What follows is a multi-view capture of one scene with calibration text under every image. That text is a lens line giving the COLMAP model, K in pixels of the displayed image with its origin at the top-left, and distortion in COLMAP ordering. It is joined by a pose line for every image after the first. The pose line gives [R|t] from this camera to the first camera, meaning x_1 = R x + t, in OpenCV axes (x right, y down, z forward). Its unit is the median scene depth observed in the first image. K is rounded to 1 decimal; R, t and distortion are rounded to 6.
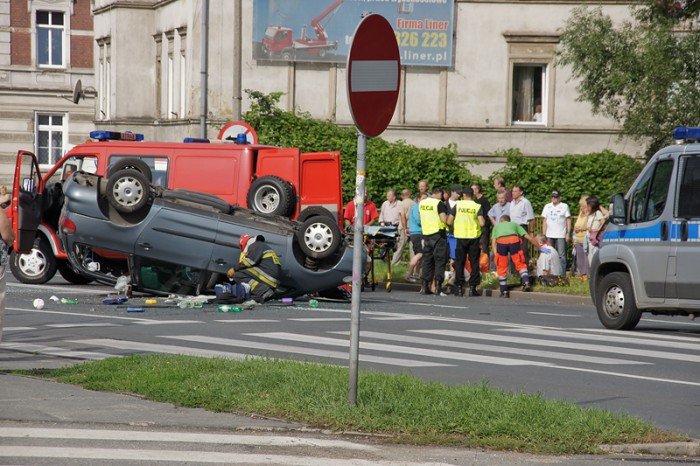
lens RADIAL K [[3655.1, 0, 350.0], [0, 3655.1, 233.0], [0, 0, 1]] dist [3.029344, 11.031633]
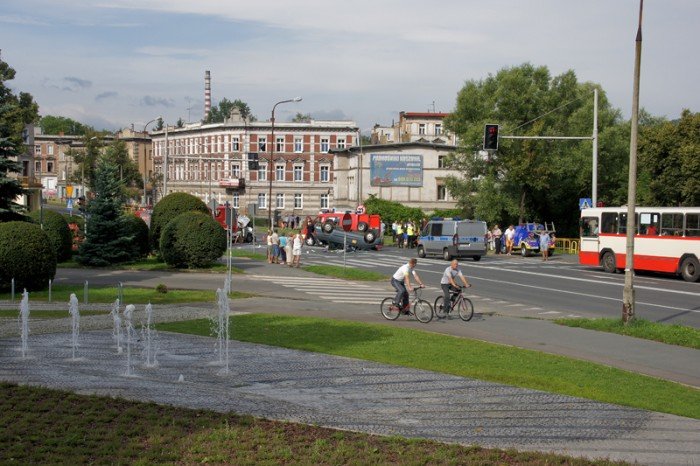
lens RADIAL K [[1365.4, 0, 350.0], [0, 1365.4, 233.0], [0, 0, 1]] dist [0.395195, 0.045240]
pose [[0.996979, -0.007944, -0.077267, 0.063727], [0.009287, 0.999812, 0.017026, -0.021110], [0.077117, -0.017692, 0.996865, -0.444450]]
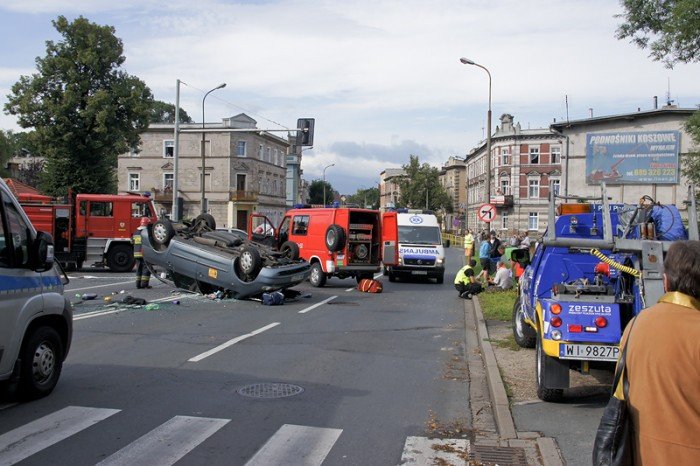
lens RADIAL K [[753.9, 0, 350.0], [0, 753.9, 233.0], [0, 0, 1]] dist [0.063369, 0.008598]
pose [[0.808000, -0.001662, -0.589180, 0.143929], [-0.010776, 0.999787, -0.017598, -0.003645], [0.589084, 0.020569, 0.807810, 0.501857]]
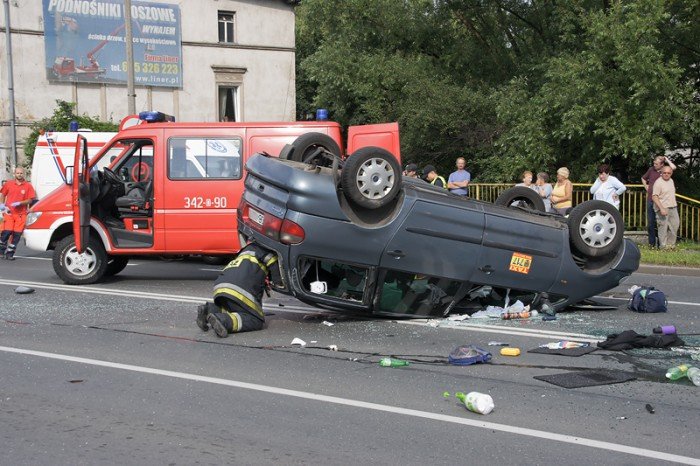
lens RADIAL K [[1177.5, 0, 350.0], [0, 1177.5, 233.0], [0, 0, 1]] dist [0.365419, 0.219423]
pose [[0.924781, -0.054680, 0.376552, -0.097750], [0.037497, 0.997900, 0.052820, -0.008440], [-0.378649, -0.034728, 0.924889, 0.520214]]
